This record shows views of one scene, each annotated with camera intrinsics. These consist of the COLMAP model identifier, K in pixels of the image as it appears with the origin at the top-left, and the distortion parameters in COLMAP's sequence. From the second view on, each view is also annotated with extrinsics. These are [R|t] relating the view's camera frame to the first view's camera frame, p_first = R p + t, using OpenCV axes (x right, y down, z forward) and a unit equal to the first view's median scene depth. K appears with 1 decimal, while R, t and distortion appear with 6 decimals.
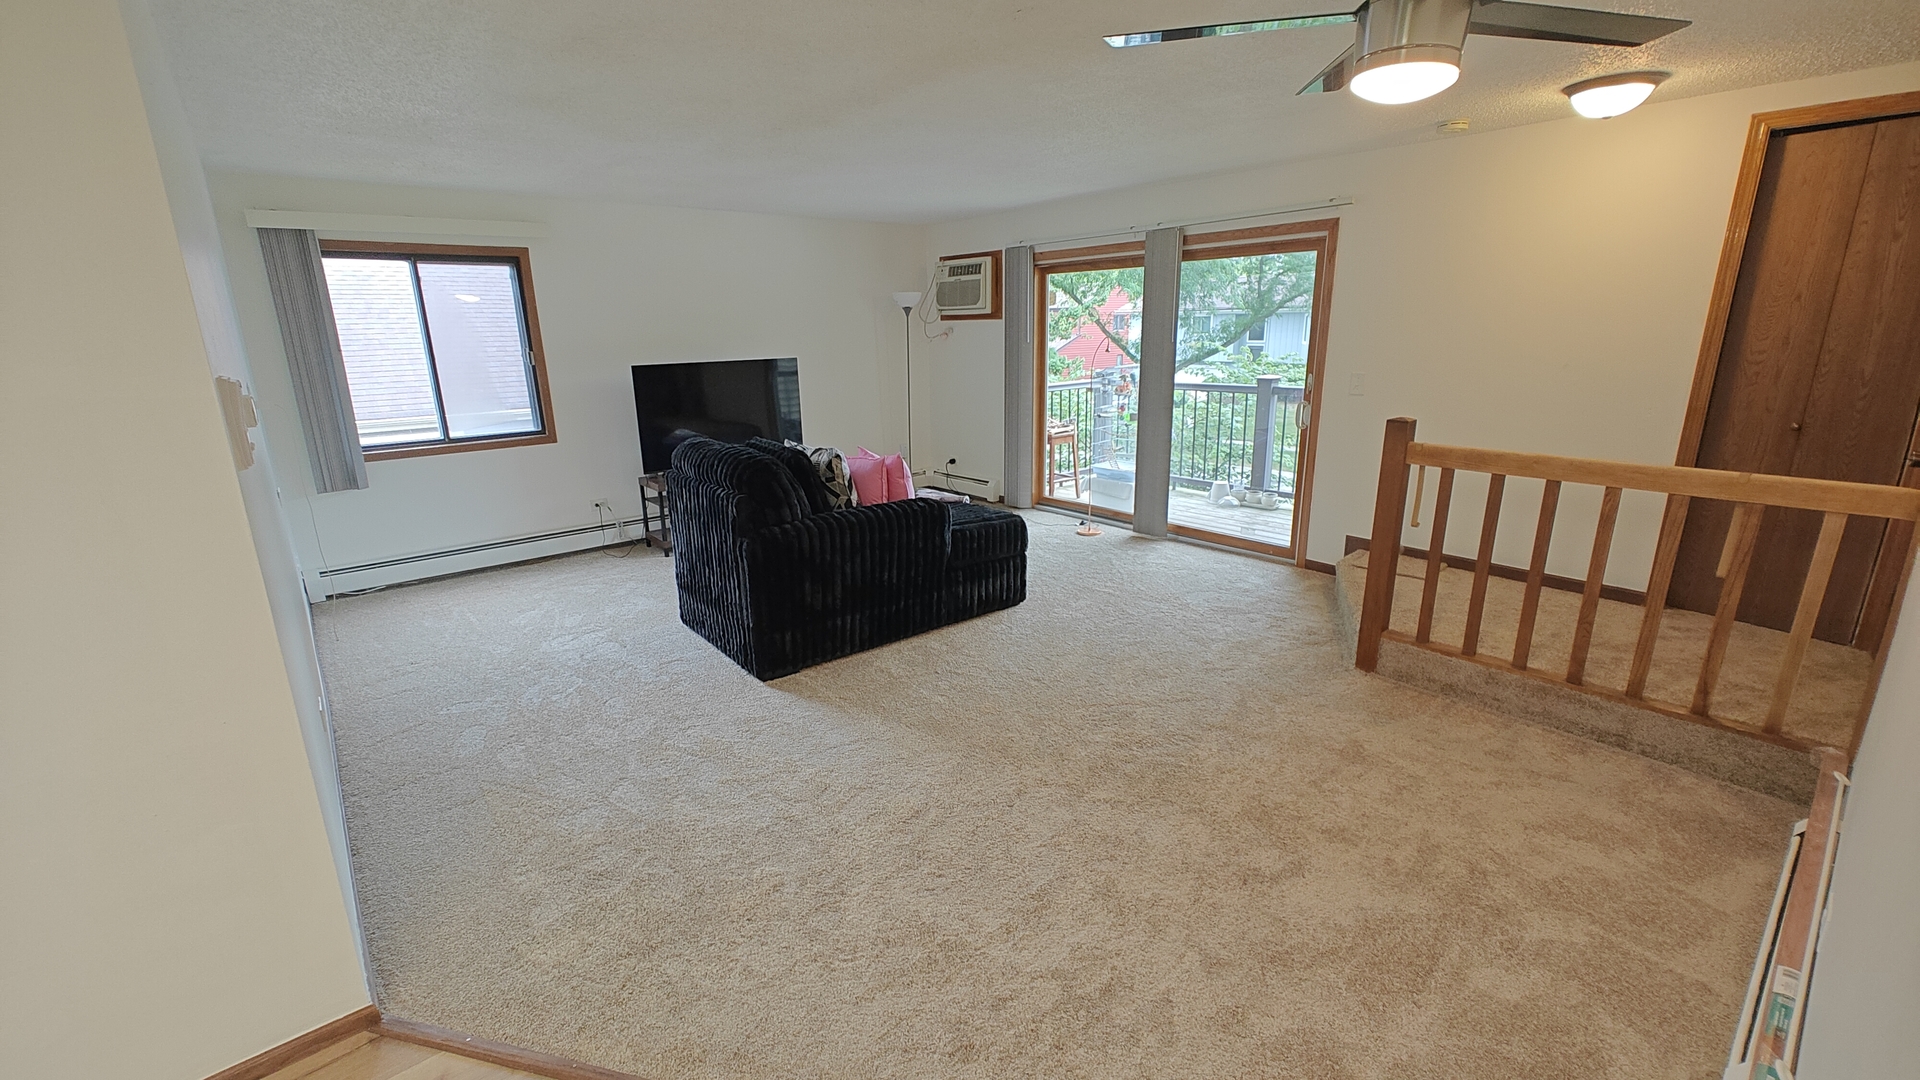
lens RADIAL K [[790.7, 0, 934.0], [0, 790.7, 541.8], [0, 0, 1]] dist [0.014469, -0.000257]
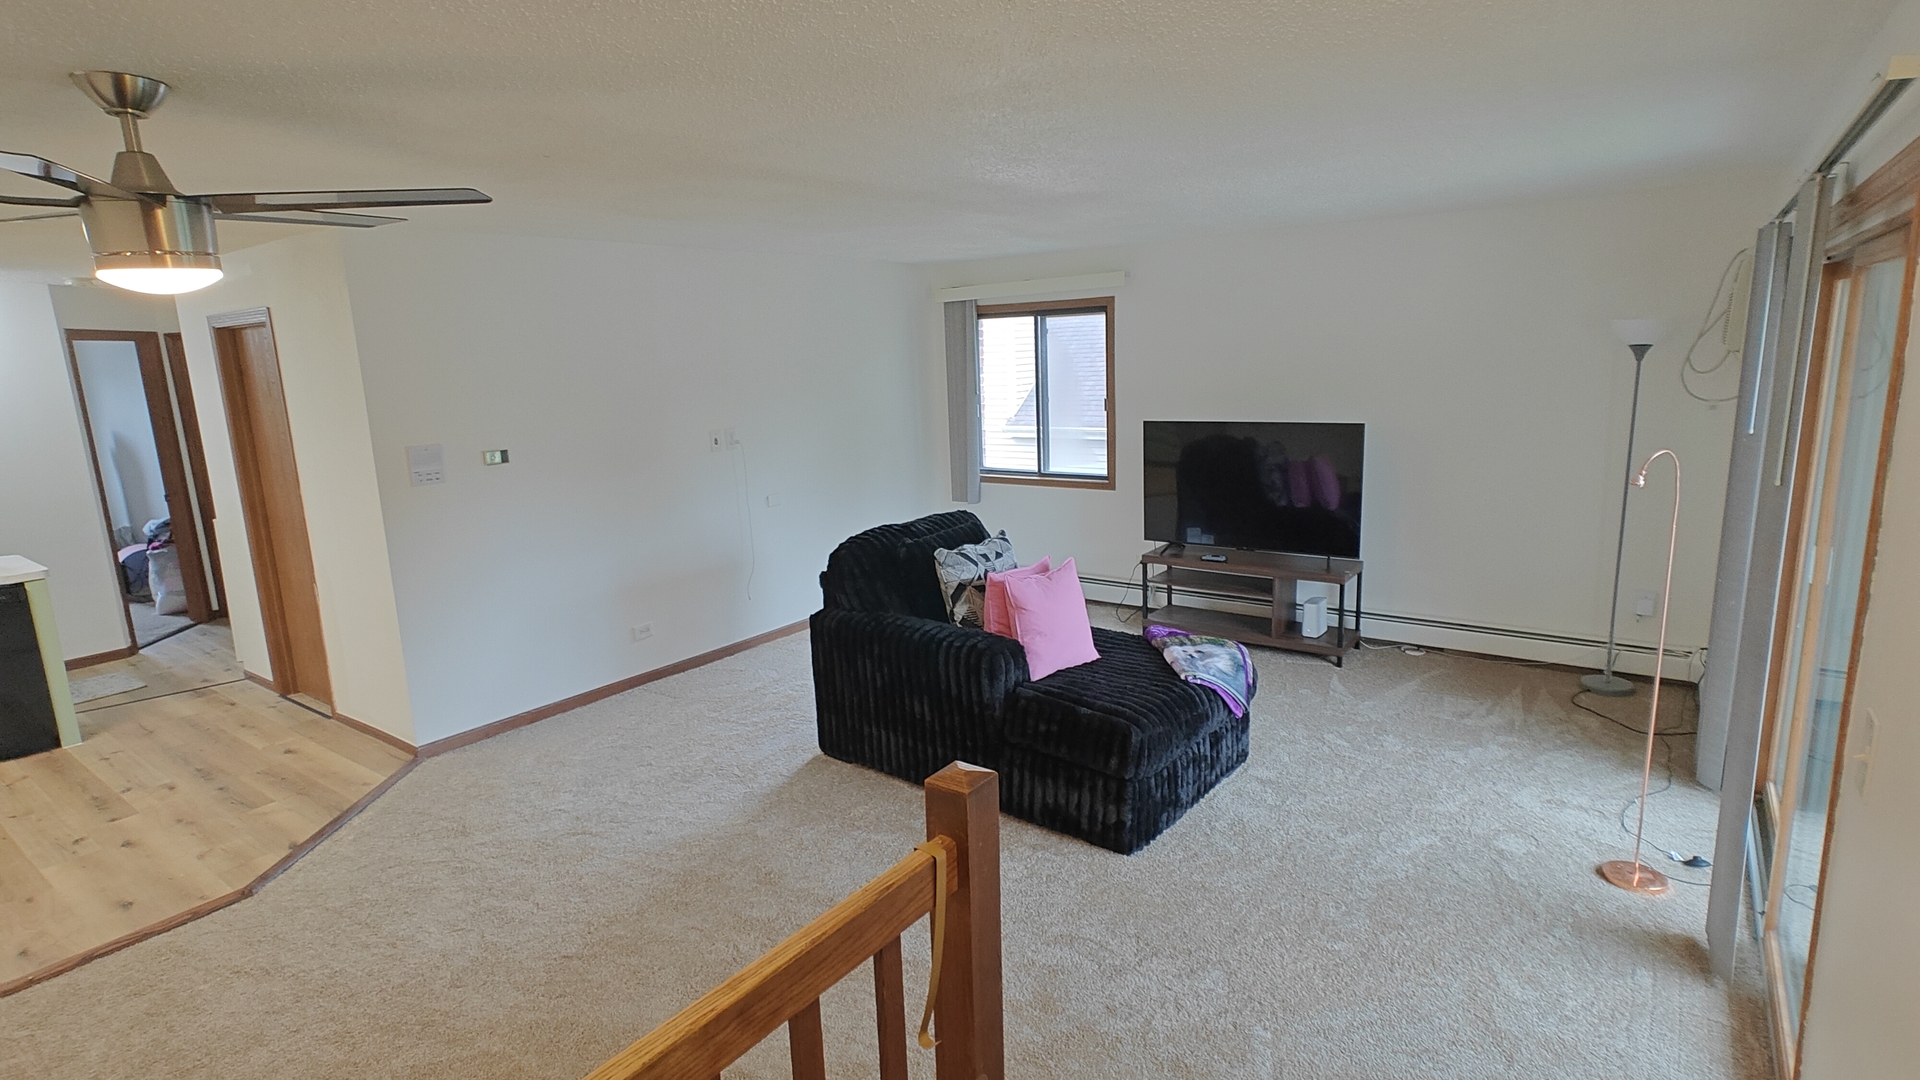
lens RADIAL K [[981.1, 0, 963.8], [0, 981.1, 535.4], [0, 0, 1]] dist [-0.001486, 0.000195]
pose [[0.240333, 0.200011, -0.949861, 0.707450], [-0.223809, 0.963594, 0.146275, -0.231691], [0.944537, 0.177432, 0.276348, 0.567685]]
